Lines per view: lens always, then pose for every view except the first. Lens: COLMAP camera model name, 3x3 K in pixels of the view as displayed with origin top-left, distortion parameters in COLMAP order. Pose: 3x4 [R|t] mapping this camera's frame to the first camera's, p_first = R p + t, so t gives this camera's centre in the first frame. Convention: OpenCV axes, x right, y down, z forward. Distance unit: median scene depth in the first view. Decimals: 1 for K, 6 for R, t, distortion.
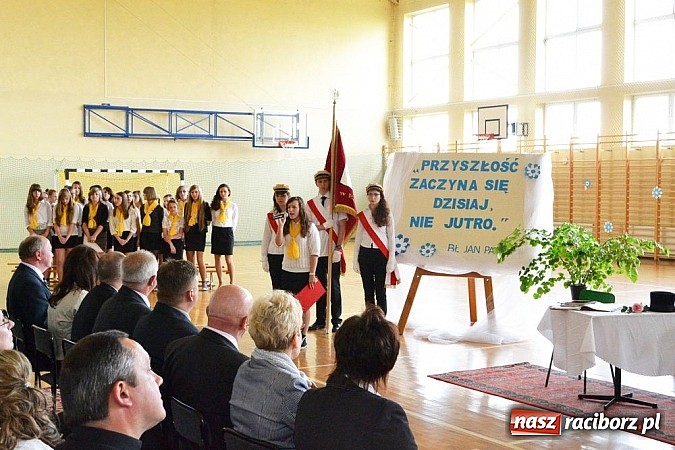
lens RADIAL K [[993.2, 0, 337.5], [0, 993.2, 225.0], [0, 0, 1]] dist [-0.004820, -0.021112]
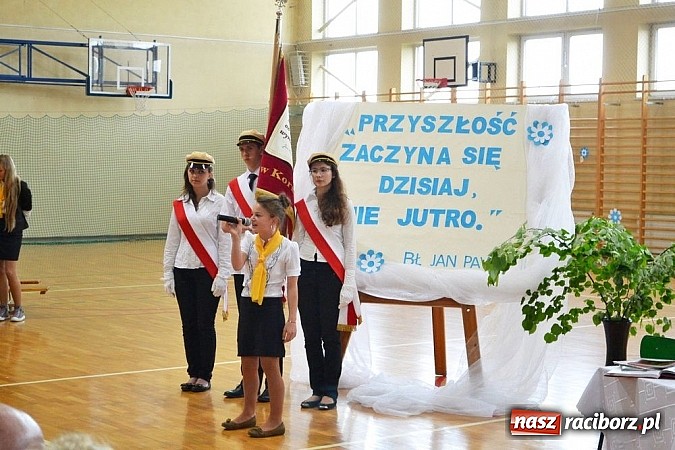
lens RADIAL K [[1398.5, 0, 337.5], [0, 1398.5, 225.0], [0, 0, 1]] dist [0.027409, 0.132155]
pose [[0.995955, 0.000564, 0.089848, -0.006575], [-0.001573, 0.999937, 0.011155, -0.006823], [-0.089836, -0.011251, 0.995893, 0.143576]]
